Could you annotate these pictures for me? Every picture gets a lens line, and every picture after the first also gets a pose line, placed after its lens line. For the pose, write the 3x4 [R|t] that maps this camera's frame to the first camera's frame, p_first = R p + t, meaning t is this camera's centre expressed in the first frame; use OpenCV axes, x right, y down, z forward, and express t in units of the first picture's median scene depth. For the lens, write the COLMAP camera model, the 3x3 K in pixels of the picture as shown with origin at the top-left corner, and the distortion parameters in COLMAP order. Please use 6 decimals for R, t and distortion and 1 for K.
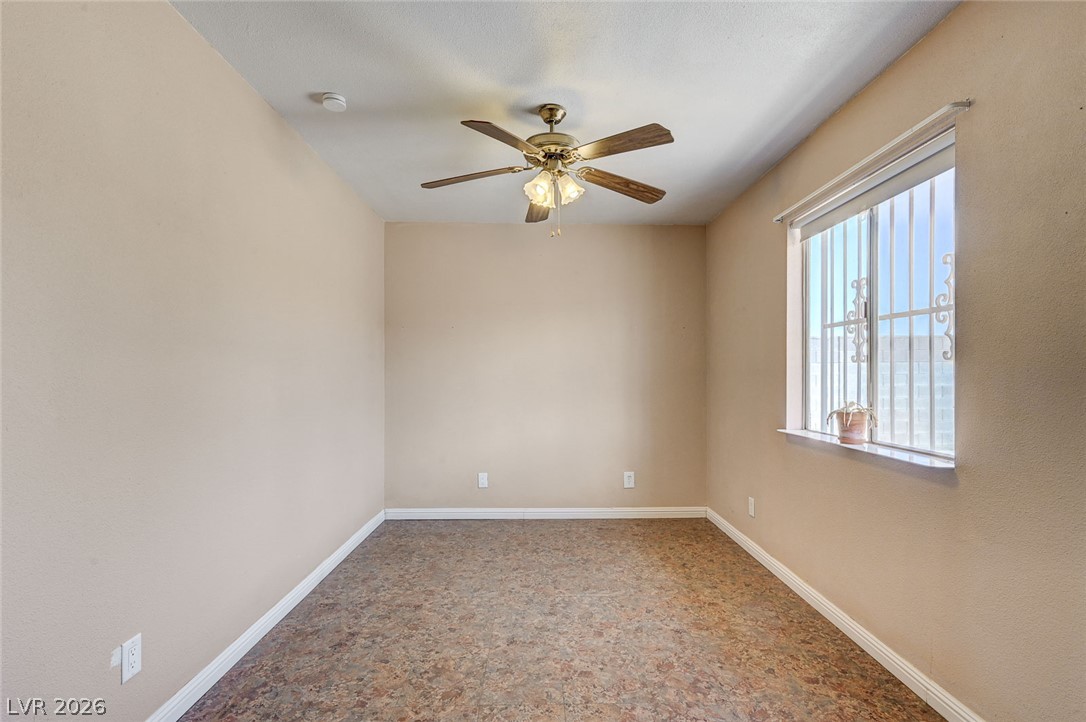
lens RADIAL K [[519.3, 0, 551.3], [0, 519.3, 371.5], [0, 0, 1]] dist [-0.003495, 0.000851]
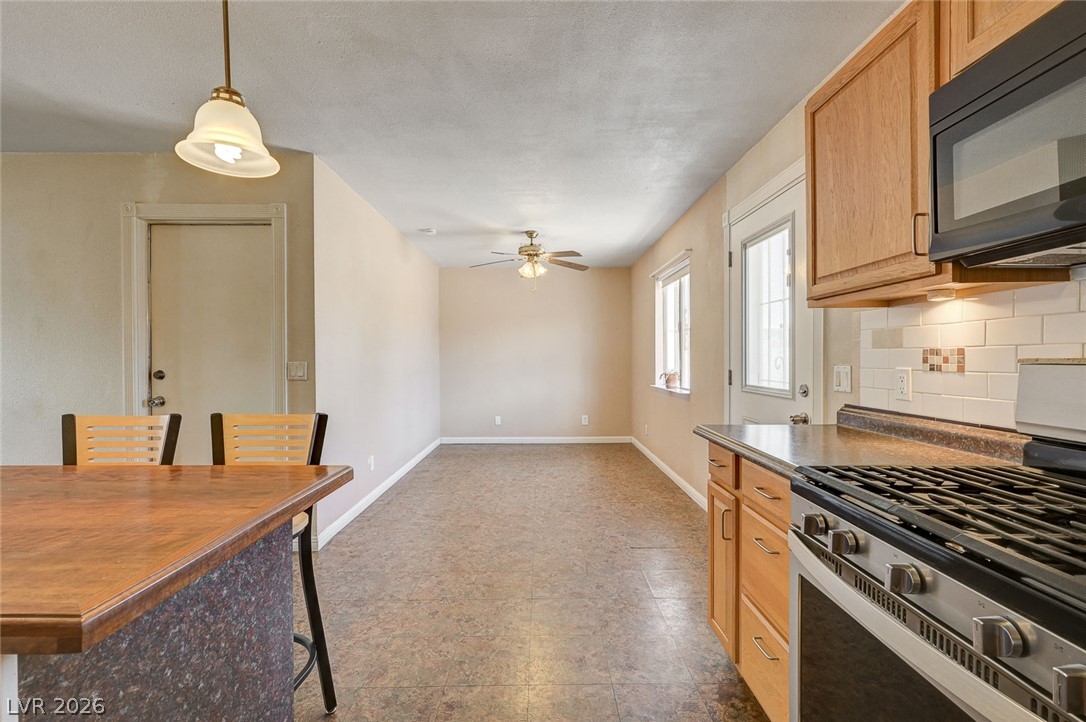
lens RADIAL K [[466.2, 0, 544.4], [0, 466.2, 358.9], [0, 0, 1]] dist [0.000904, -0.000166]
pose [[0.999839, -0.005483, -0.017068, 0.082553], [0.005624, 0.999950, 0.008216, -0.002567], [0.017022, -0.008310, 0.999821, -0.907638]]
